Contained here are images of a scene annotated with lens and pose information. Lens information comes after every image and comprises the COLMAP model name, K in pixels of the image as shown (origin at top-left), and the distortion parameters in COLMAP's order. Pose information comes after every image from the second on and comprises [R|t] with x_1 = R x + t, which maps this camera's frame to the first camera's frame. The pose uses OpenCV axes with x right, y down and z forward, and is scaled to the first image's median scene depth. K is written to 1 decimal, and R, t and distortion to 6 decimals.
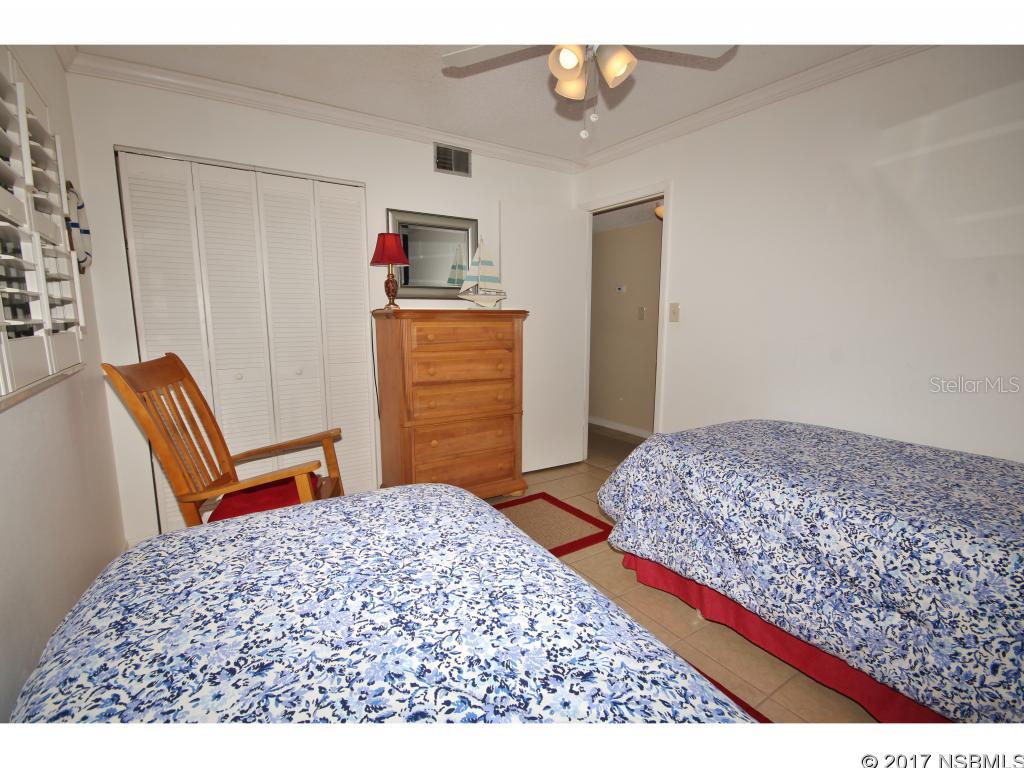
lens RADIAL K [[485.7, 0, 516.2], [0, 485.7, 386.8], [0, 0, 1]] dist [-0.000112, -0.000401]
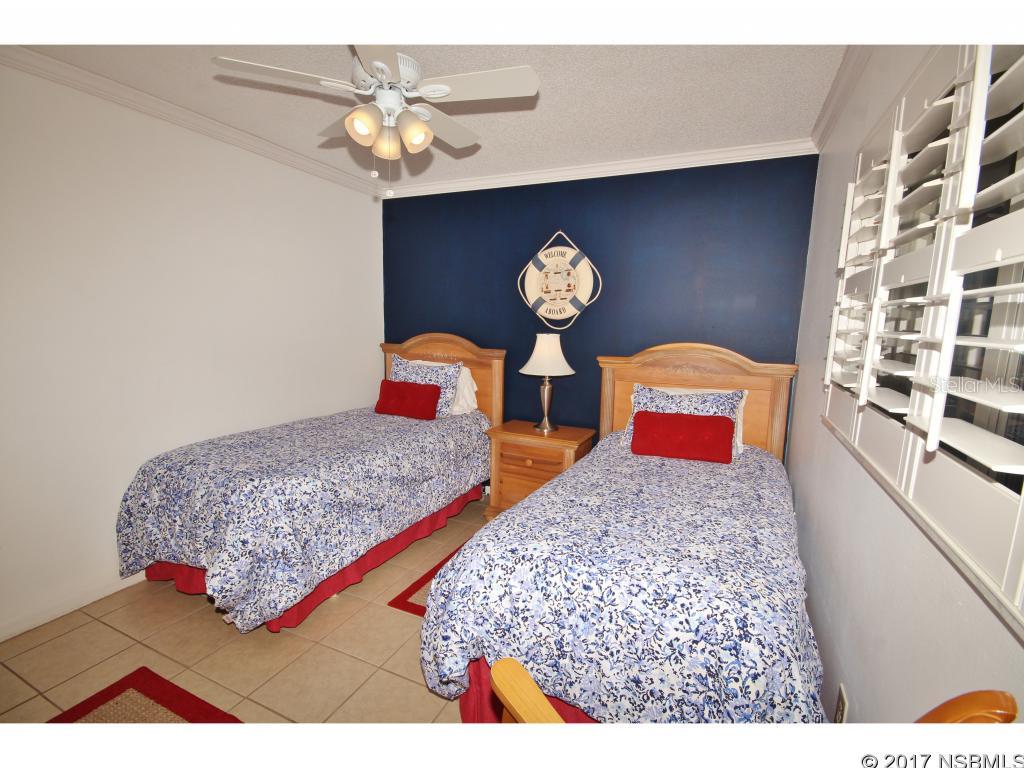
lens RADIAL K [[485.7, 0, 516.2], [0, 485.7, 386.8], [0, 0, 1]] dist [-0.000112, -0.000401]
pose [[-0.518974, -0.133210, 0.844347, -1.296898], [0.101233, 0.971253, 0.215454, -0.404600], [-0.848774, 0.197290, -0.490570, 1.758695]]
